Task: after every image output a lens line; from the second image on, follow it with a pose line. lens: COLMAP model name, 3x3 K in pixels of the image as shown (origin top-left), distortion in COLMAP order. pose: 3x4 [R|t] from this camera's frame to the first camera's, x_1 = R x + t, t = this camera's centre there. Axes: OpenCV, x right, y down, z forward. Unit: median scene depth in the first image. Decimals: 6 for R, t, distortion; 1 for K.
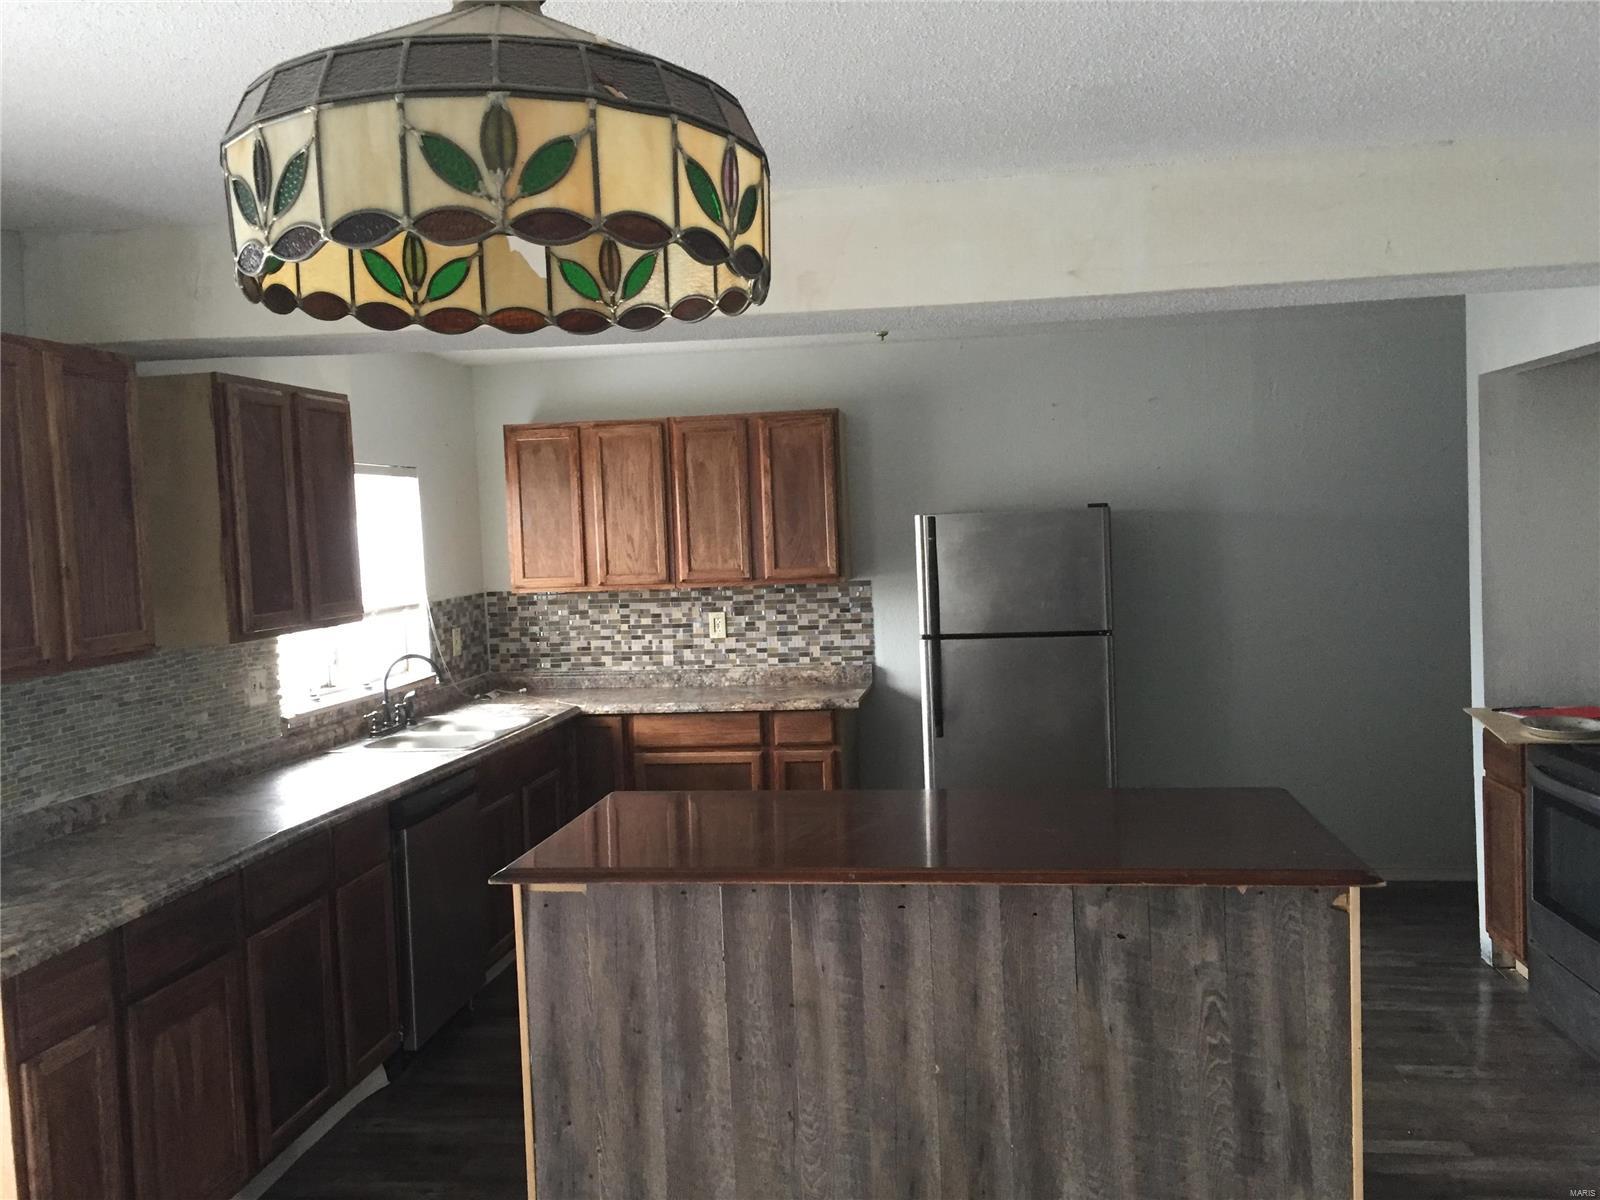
lens RADIAL K [[1366.1, 0, 800.2], [0, 1366.1, 597.9], [0, 0, 1]] dist [0.041957, 0.001817]
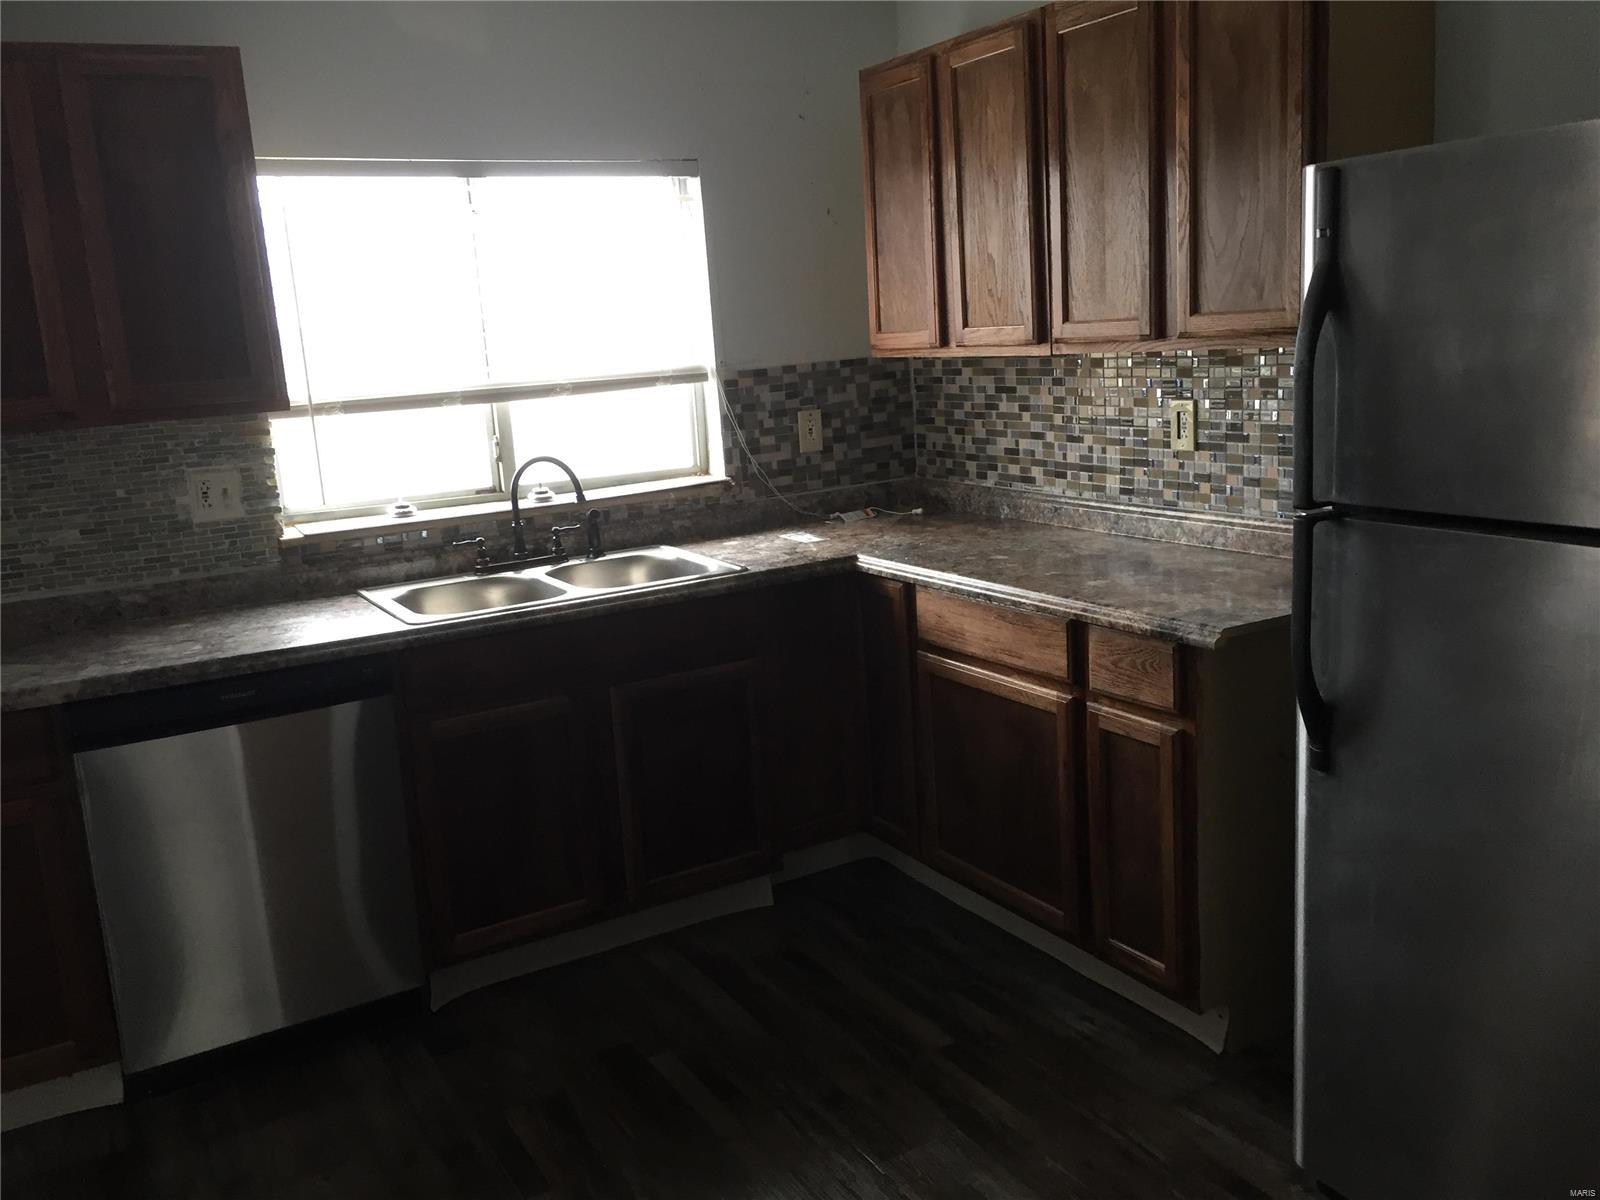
lens RADIAL K [[1366.1, 0, 801.7], [0, 1366.1, 609.6], [0, 0, 1]] dist [0.041957, 0.001817]
pose [[0.621218, 0.160449, -0.767036, 0.256256], [-0.000671, 0.978923, 0.204228, -0.017457], [0.783638, -0.126355, 0.608232, 0.559607]]
